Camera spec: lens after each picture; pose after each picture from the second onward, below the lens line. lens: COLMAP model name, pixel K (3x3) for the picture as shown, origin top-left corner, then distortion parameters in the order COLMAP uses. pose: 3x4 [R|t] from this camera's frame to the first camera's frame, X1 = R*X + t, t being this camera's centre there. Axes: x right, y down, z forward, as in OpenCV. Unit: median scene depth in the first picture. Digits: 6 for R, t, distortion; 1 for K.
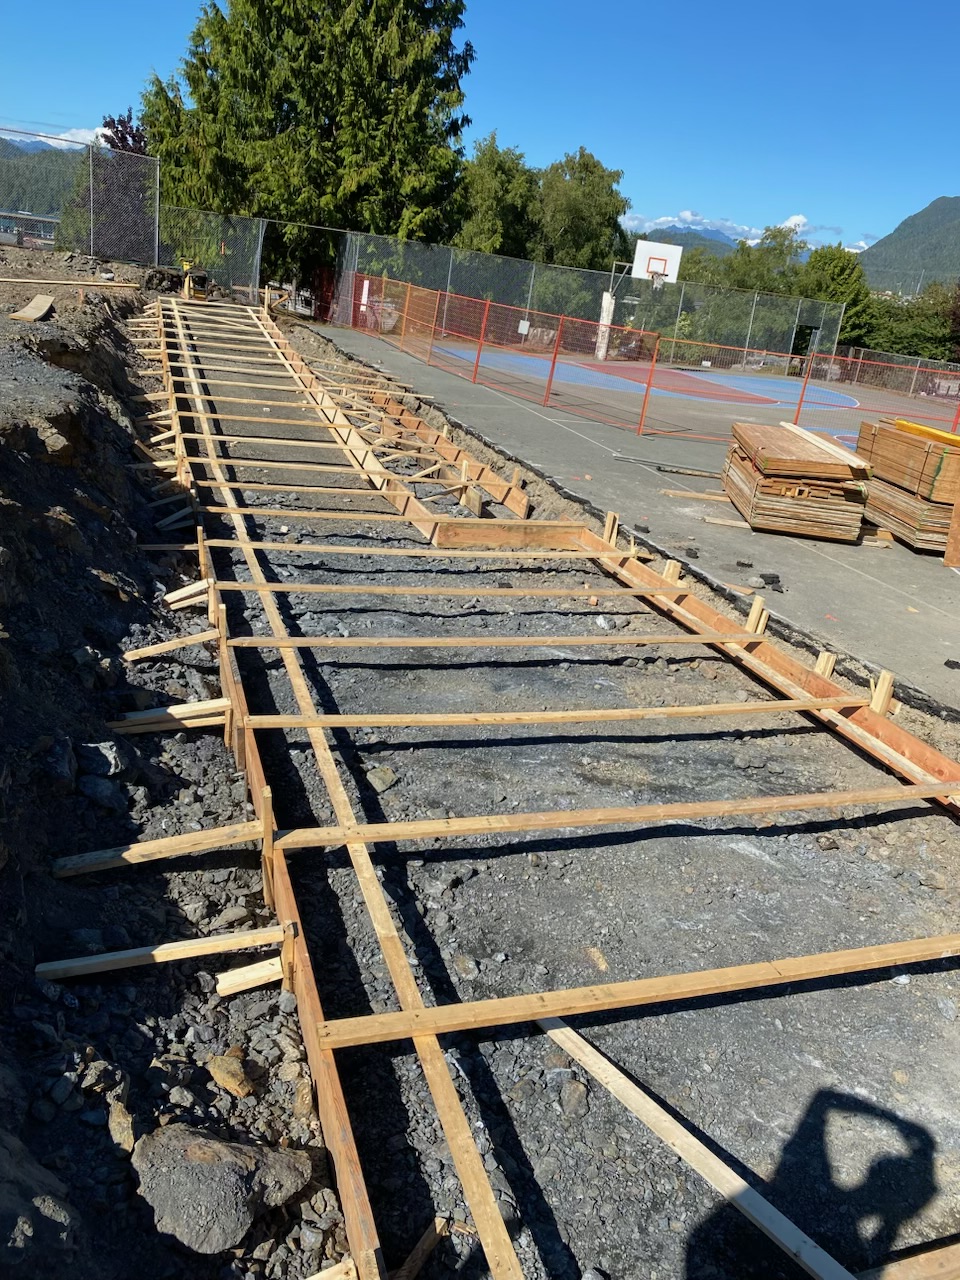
lens RADIAL K [[981.4, 0, 480.0], [0, 981.4, 640.0], [0, 0, 1]] dist [0.028875, -0.019329]
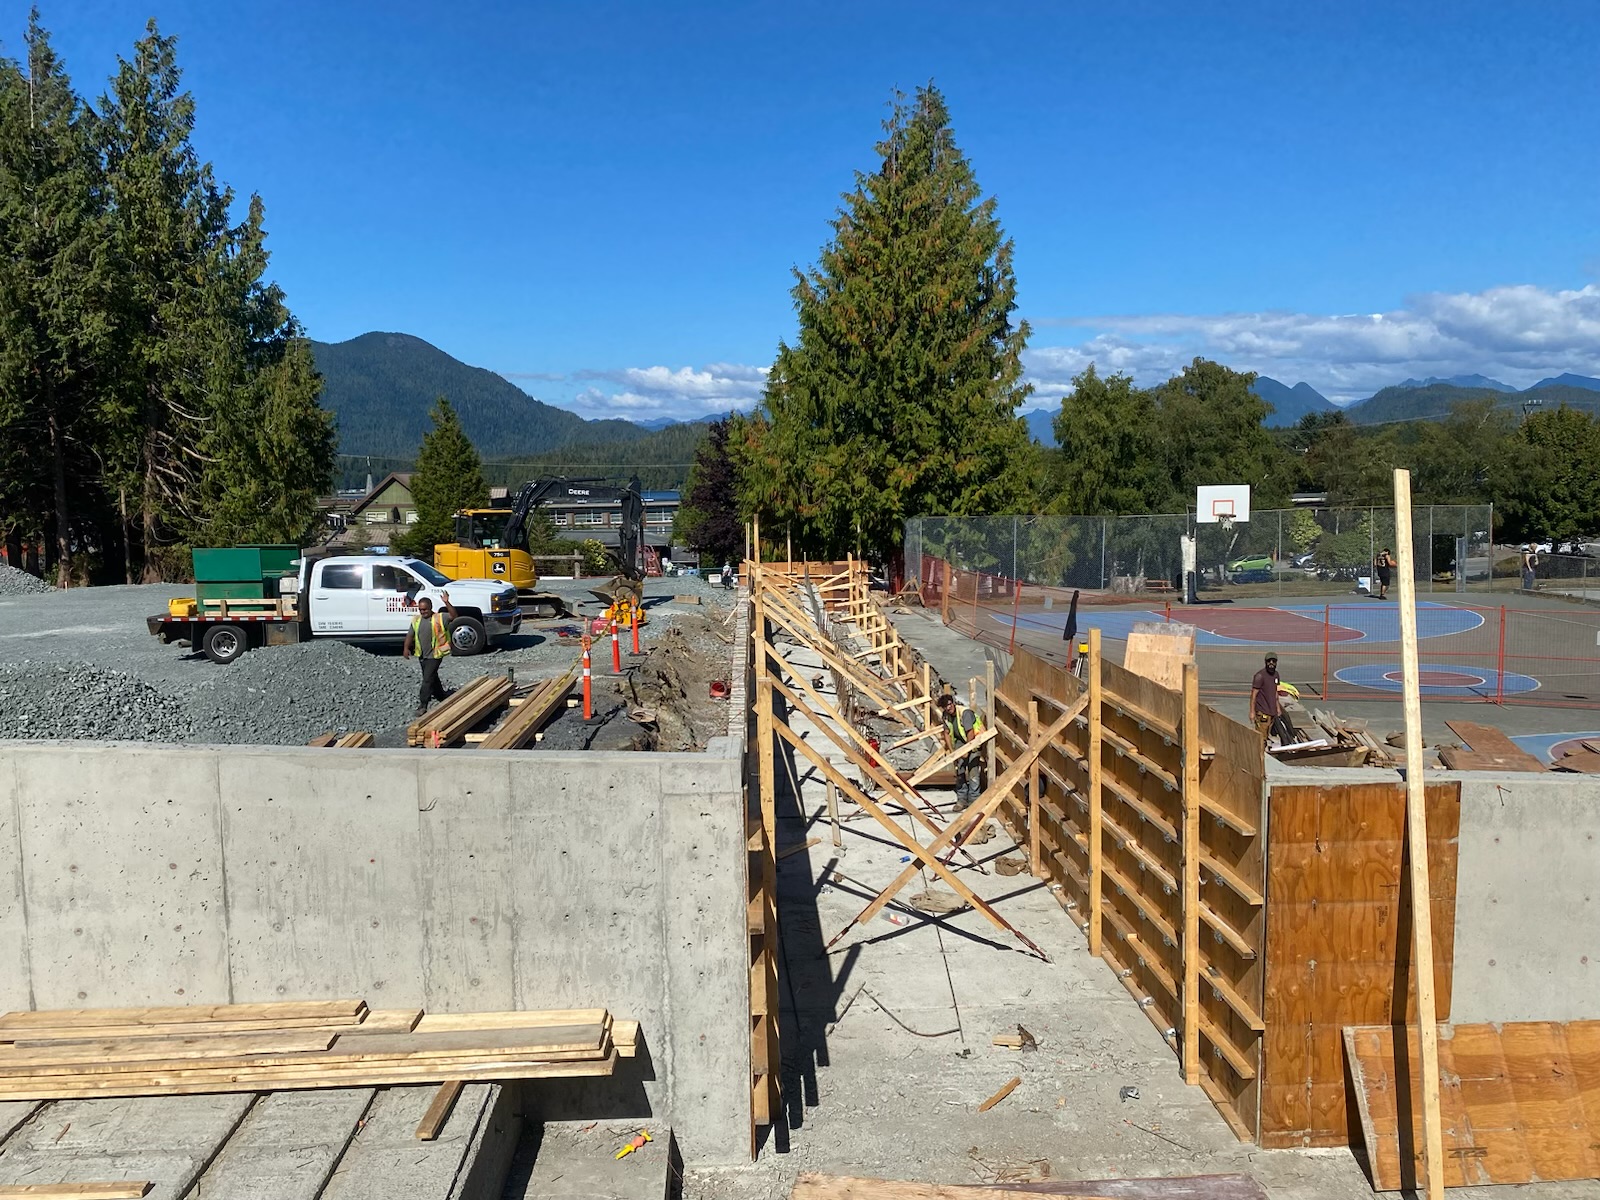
lens RADIAL K [[1226.8, 0, 789.8], [0, 1226.8, 611.9], [0, 0, 1]] dist [0.028875, -0.019329]
pose [[0.949794, -0.115319, -0.290847, 0.112197], [0.034192, 0.962286, -0.269881, 0.027254], [0.311001, 0.246386, 0.917917, -0.204584]]
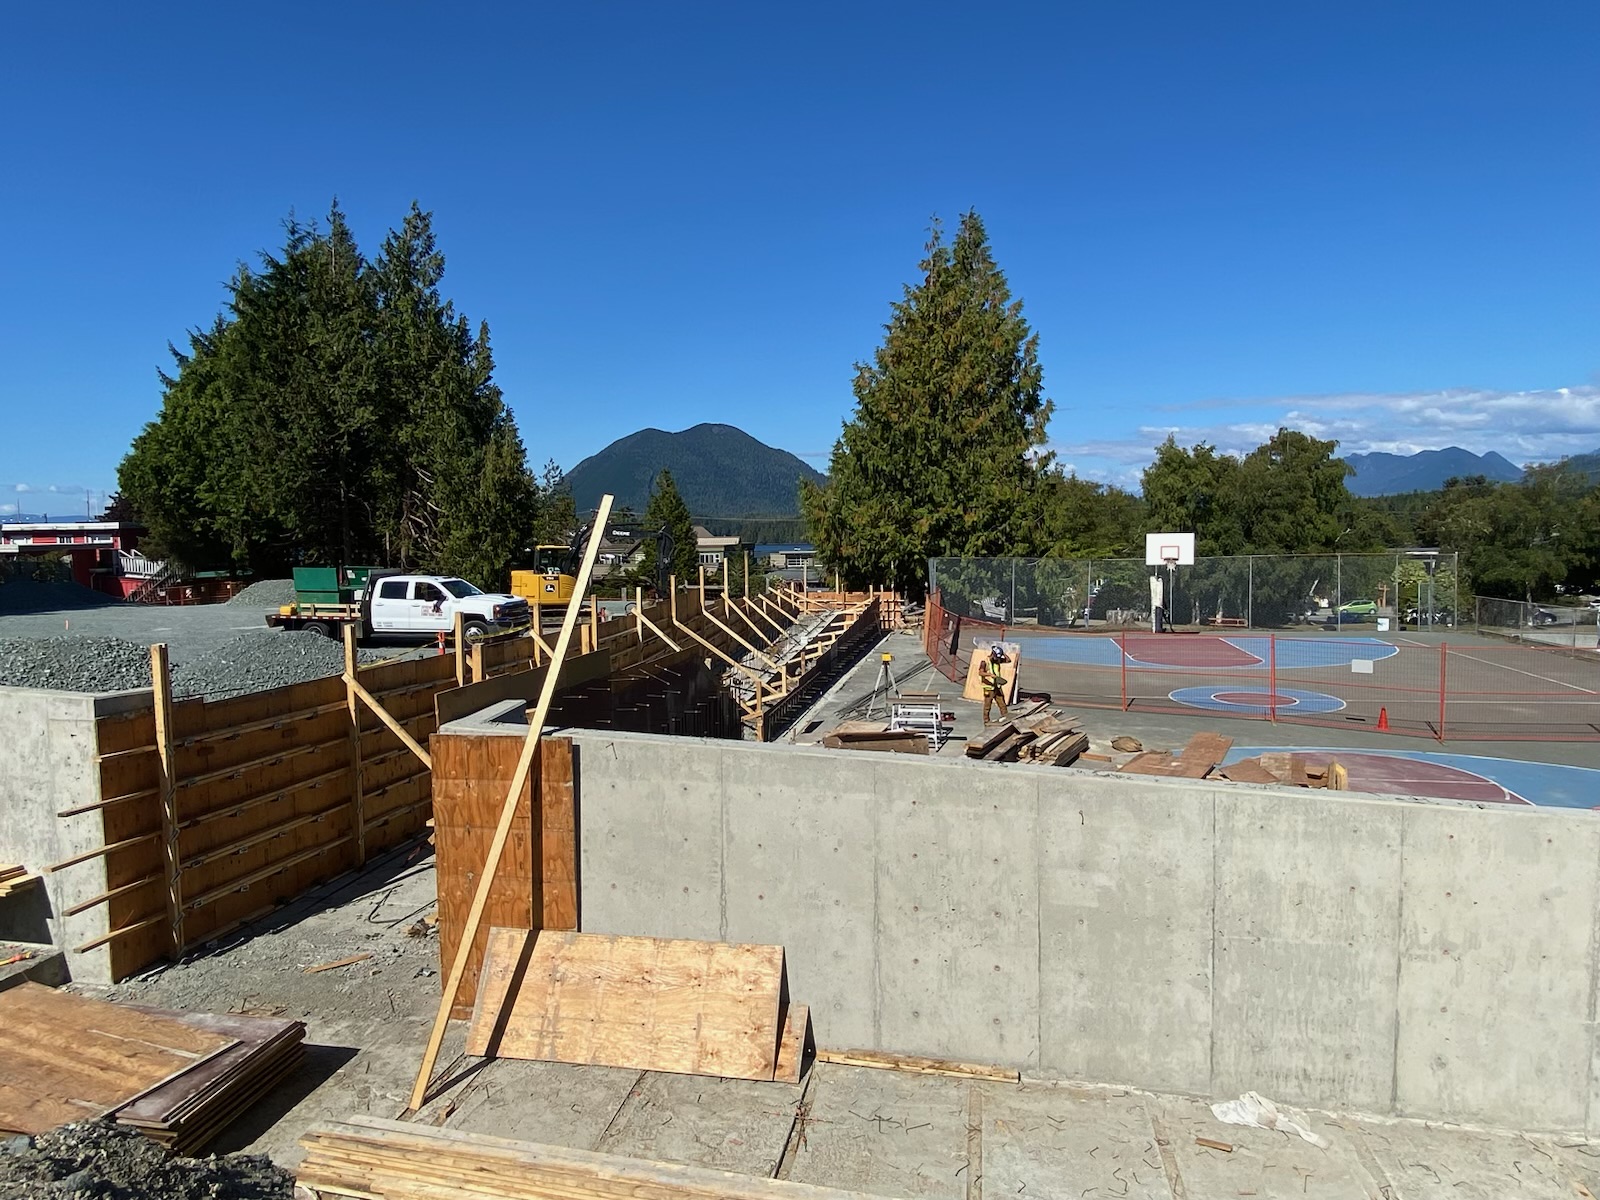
lens RADIAL K [[968.6, 0, 806.4], [0, 968.6, 614.5], [0, 0, 1]] dist [0.052185, -0.059876]
pose [[0.868419, -0.098459, -0.485957, 0.345364], [-0.054285, 0.955315, -0.290563, 0.036546], [0.492850, 0.278710, 0.824269, -0.108595]]
